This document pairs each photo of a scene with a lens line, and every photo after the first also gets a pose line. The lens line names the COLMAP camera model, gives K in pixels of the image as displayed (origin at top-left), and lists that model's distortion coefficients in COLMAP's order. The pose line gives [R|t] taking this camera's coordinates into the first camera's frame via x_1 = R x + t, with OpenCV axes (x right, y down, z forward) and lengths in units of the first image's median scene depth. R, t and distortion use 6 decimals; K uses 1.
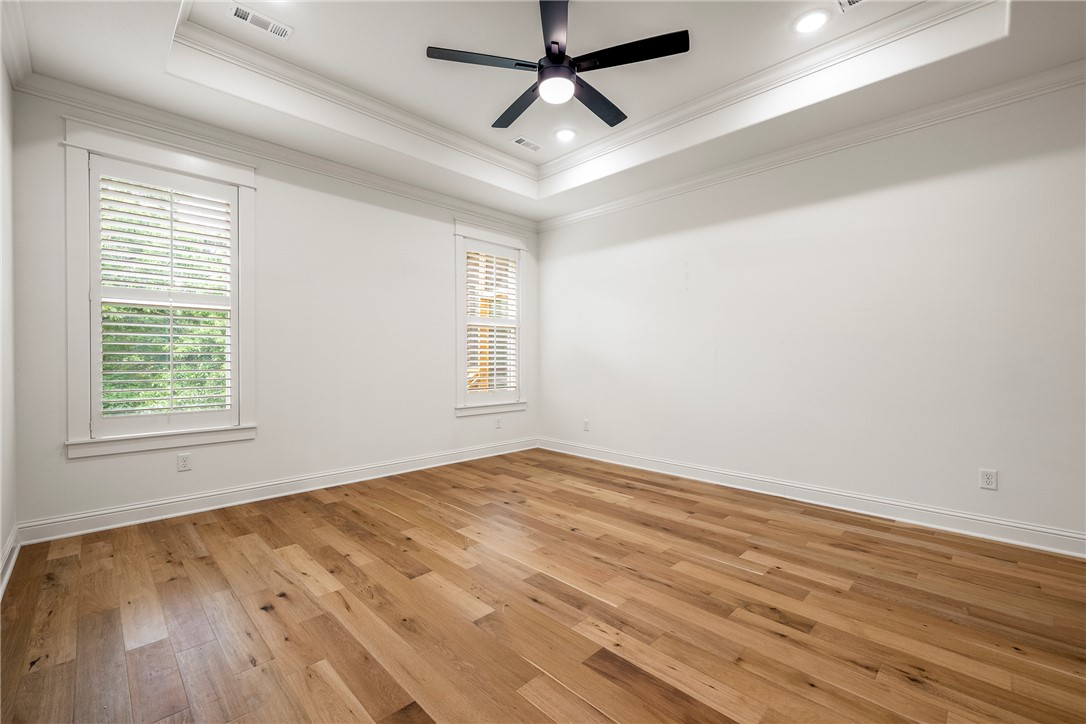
lens RADIAL K [[452.5, 0, 540.5], [0, 452.5, 365.6], [0, 0, 1]] dist [-0.000685, -0.000136]
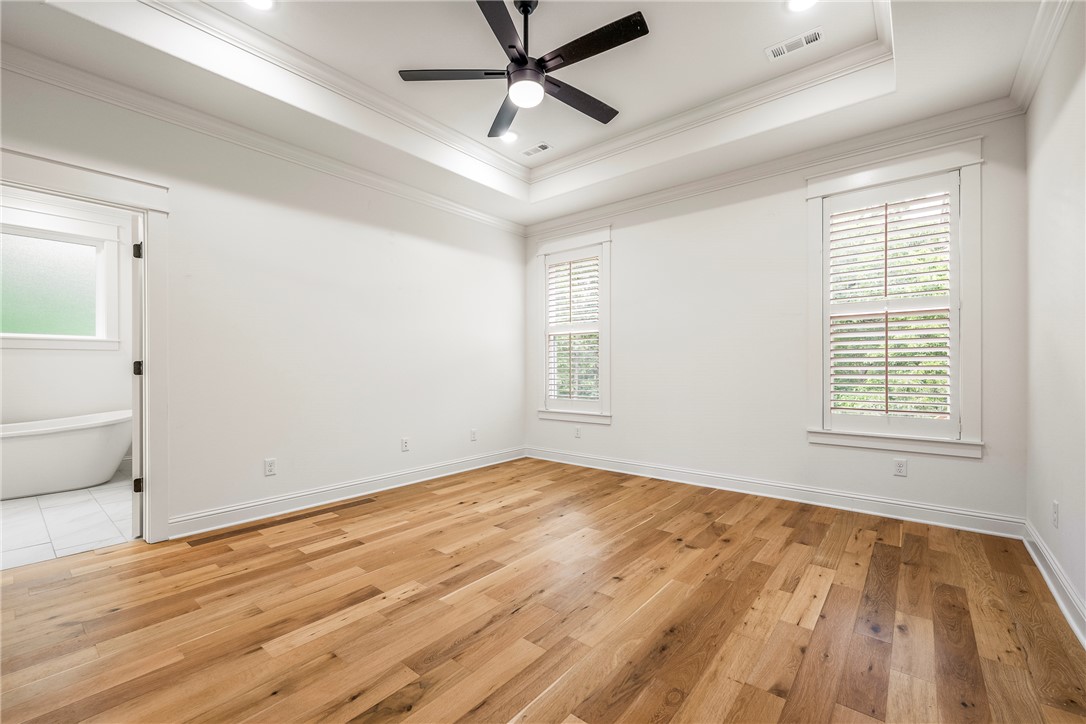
lens RADIAL K [[452.5, 0, 540.5], [0, 452.5, 365.6], [0, 0, 1]] dist [-0.000685, -0.000136]
pose [[0.088923, -0.005842, -0.996021, 0.917383], [-0.009064, 0.999937, -0.006674, -0.014977], [0.995997, 0.009622, 0.088864, 0.822364]]
